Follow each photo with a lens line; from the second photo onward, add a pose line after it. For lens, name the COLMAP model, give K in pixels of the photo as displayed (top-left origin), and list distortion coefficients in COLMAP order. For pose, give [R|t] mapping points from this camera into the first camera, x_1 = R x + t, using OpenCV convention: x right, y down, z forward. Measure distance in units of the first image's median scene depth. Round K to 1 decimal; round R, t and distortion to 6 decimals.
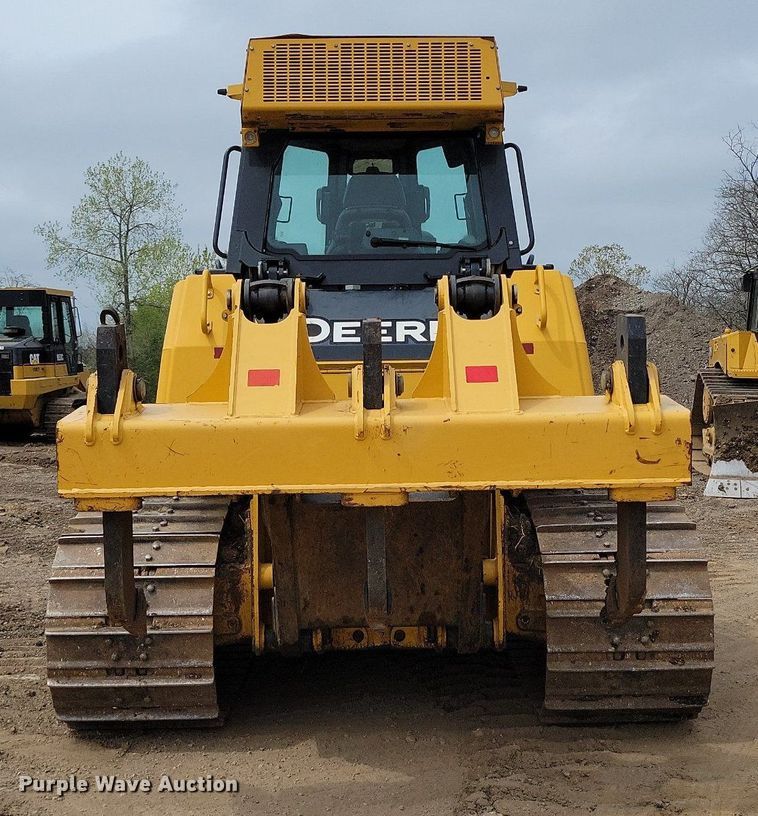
lens RADIAL K [[1285.4, 0, 353.4], [0, 1285.4, 350.1], [0, 0, 1]] dist [0.041322, 0.000000]
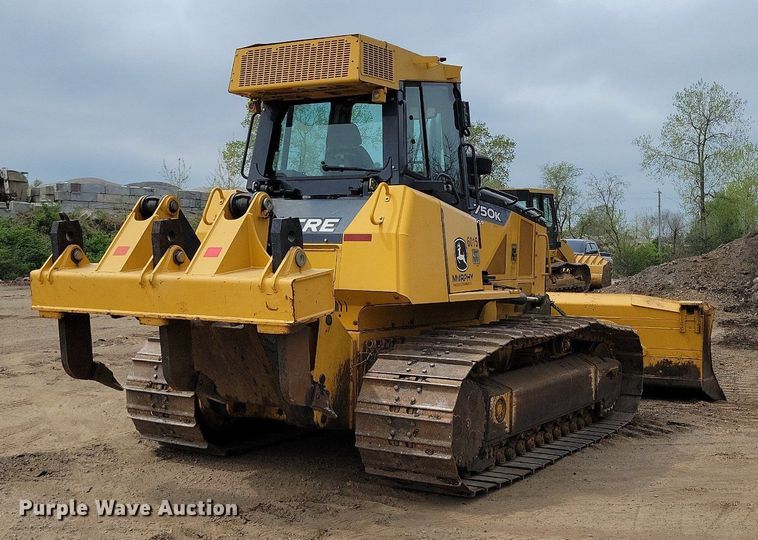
lens RADIAL K [[956.8, 0, 358.3], [0, 956.8, 249.2], [0, 0, 1]] dist [0.002643, 0.000000]
pose [[0.836050, 0.025162, -0.548077, 0.768317], [-0.014229, 0.999606, 0.024186, -0.014964], [0.548469, -0.012422, 0.836078, 0.046460]]
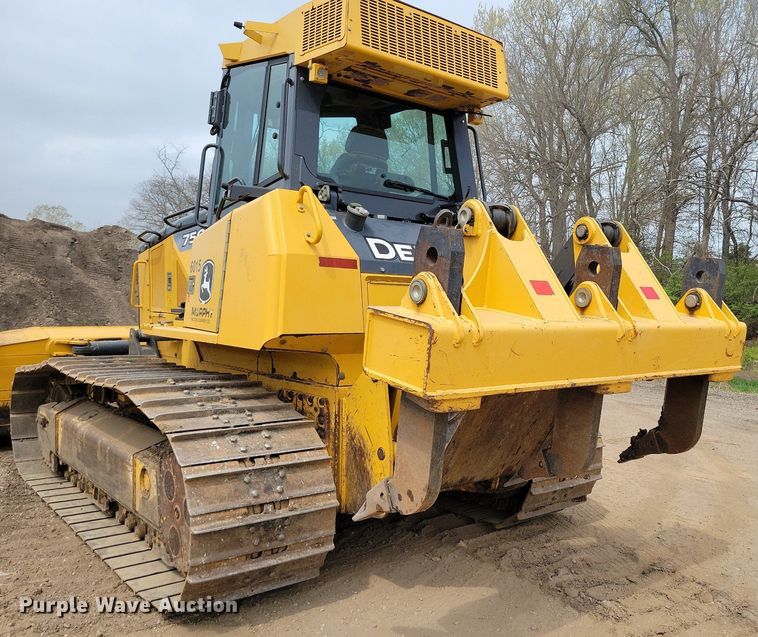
lens RADIAL K [[712.4, 0, 468.2], [0, 712.4, 347.7], [0, 0, 1]] dist [0.041728, 0.000000]
pose [[0.743397, -0.007475, 0.668809, -0.443051], [-0.052957, 0.996141, 0.069997, 0.027279], [-0.666751, -0.087453, 0.740132, 0.454289]]
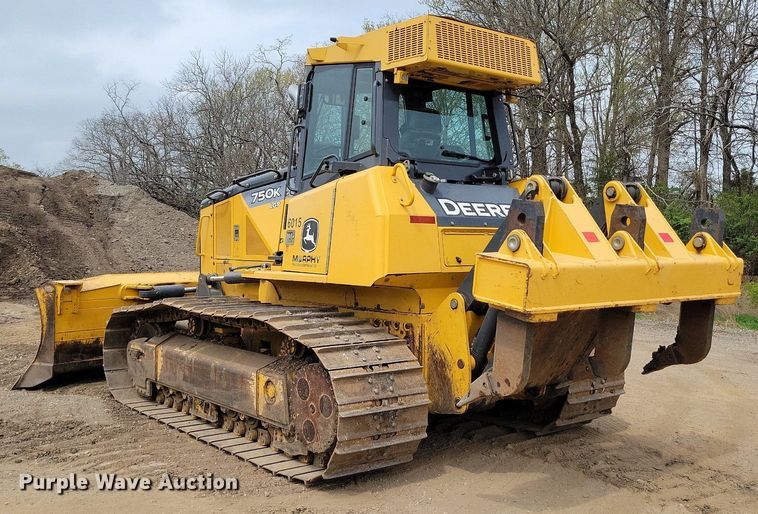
lens RADIAL K [[785.1, 0, 387.8], [0, 785.1, 243.1], [0, 0, 1]] dist [0.039931, 0.000000]
pose [[0.784954, 0.016052, 0.619346, -0.716560], [-0.030248, 0.999465, 0.012432, 0.019946], [-0.618815, -0.028493, 0.785020, 0.302309]]
